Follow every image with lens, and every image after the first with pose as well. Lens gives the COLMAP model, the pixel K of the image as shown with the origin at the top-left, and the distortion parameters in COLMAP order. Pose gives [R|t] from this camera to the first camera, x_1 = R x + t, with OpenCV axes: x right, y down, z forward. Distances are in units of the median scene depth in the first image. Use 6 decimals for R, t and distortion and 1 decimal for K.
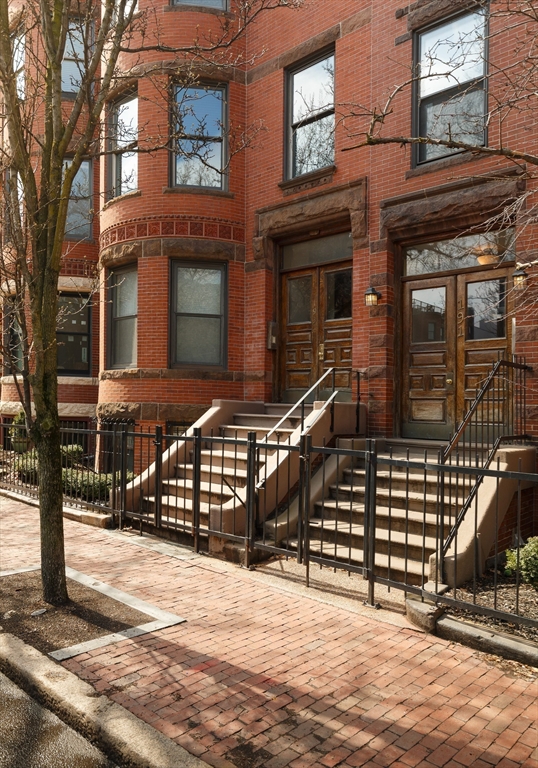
lens RADIAL K [[614.0, 0, 268.6], [0, 614.0, 386.1], [0, 0, 1]] dist [-0.041410, -0.003790]
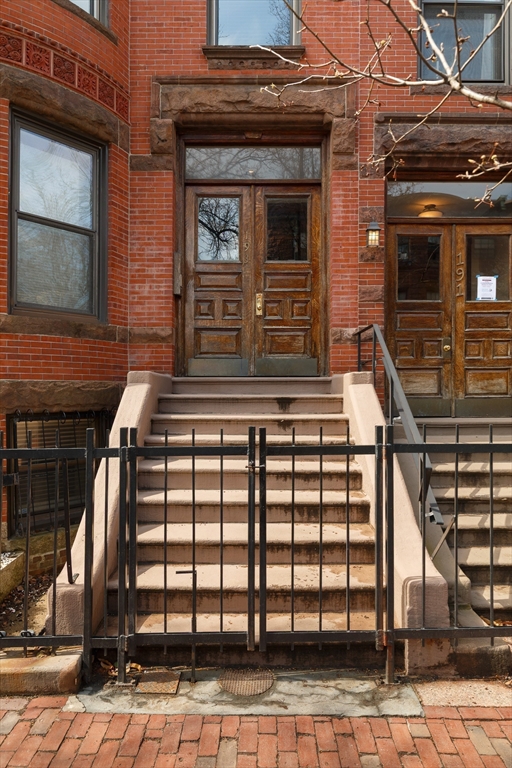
lens RADIAL K [[536.3, 0, 271.8], [0, 536.3, 367.3], [0, 0, 1]] dist [-0.022767, 0.008383]
pose [[0.716509, -0.005023, 0.697560, -0.374047], [-0.008507, 0.999837, 0.015938, 0.009172], [-0.697526, -0.017354, 0.716349, 0.588008]]
